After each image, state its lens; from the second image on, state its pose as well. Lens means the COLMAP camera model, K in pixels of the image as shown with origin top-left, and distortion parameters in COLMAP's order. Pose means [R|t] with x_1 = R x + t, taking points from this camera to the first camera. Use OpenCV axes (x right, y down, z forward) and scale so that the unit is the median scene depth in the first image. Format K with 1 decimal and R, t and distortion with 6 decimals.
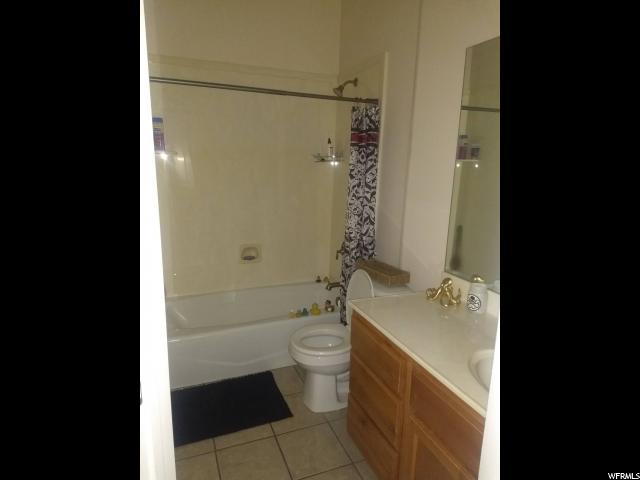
lens RADIAL K [[362.2, 0, 319.0], [0, 362.2, 233.4], [0, 0, 1]] dist [0.000759, -0.000008]
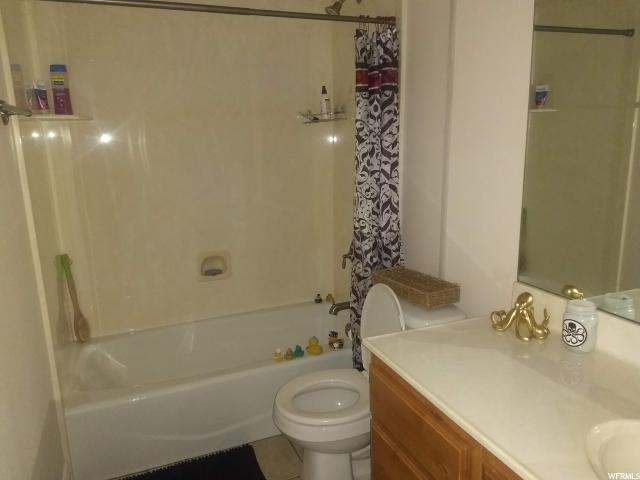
lens RADIAL K [[495.5, 0, 320.0], [0, 495.5, 240.0], [0, 0, 1]] dist [-0.005165, -0.001723]
pose [[0.998830, -0.048342, -0.001101, 0.011675], [0.048354, 0.998681, 0.017281, 0.002729], [0.000264, -0.017314, 0.999850, 0.117943]]
